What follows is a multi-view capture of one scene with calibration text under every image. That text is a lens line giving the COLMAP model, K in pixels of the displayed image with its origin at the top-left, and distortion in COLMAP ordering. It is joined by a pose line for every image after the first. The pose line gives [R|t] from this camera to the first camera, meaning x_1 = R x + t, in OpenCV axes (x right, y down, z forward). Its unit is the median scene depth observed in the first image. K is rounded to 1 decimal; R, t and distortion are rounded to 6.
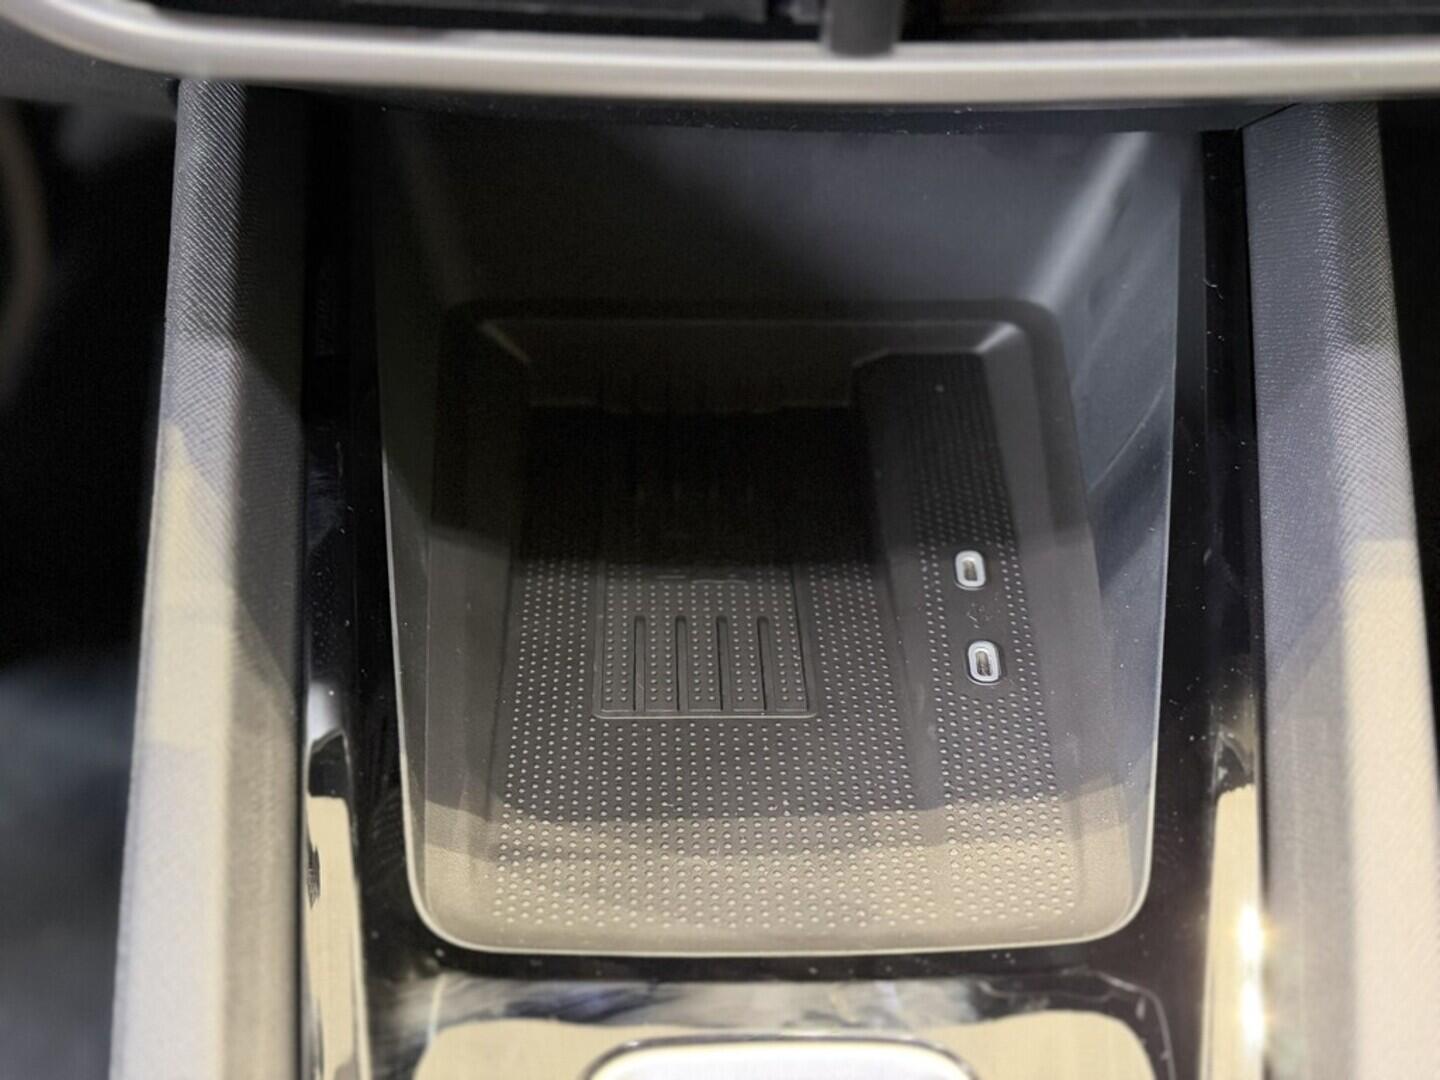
lens RADIAL K [[1762.2, 0, 720.0], [0, 1762.2, 540.0], [0, 0, 1]] dist [0.002052, 0.000857]
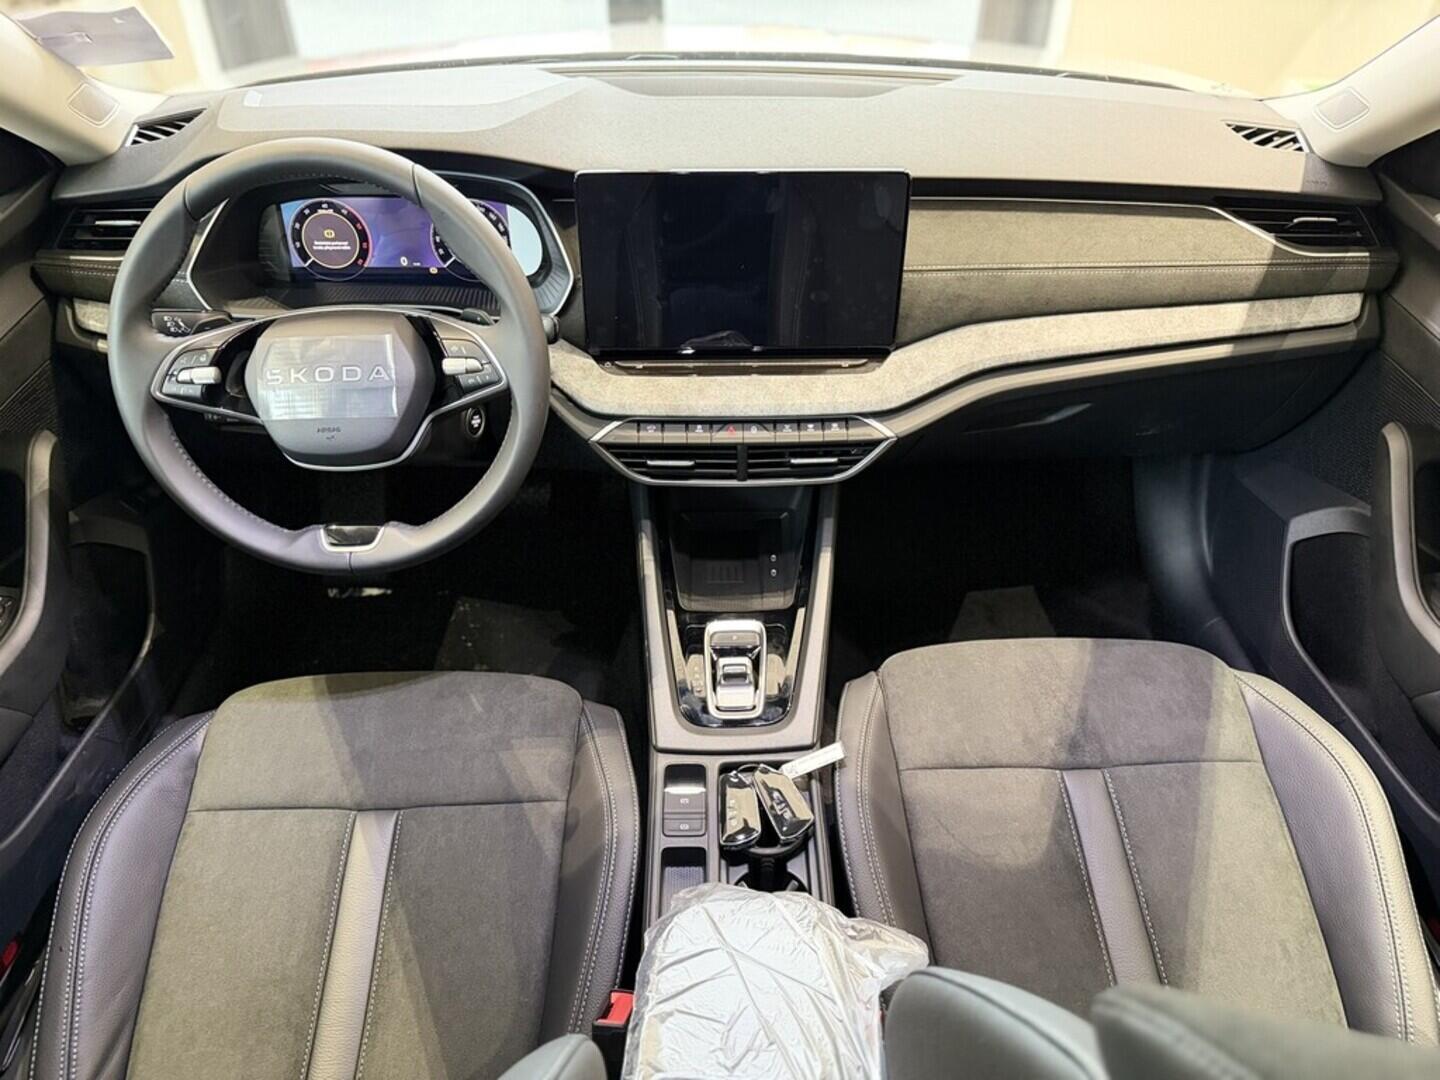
lens RADIAL K [[1007.6, 0, 720.0], [0, 1007.6, 540.0], [0, 0, 1]] dist [0.000026, -0.000015]
pose [[0.999638, -0.019569, -0.018482, 0.037288], [0.018135, 0.997033, -0.074805, 0.202587], [0.019891, 0.074442, 0.997027, -2.232835]]
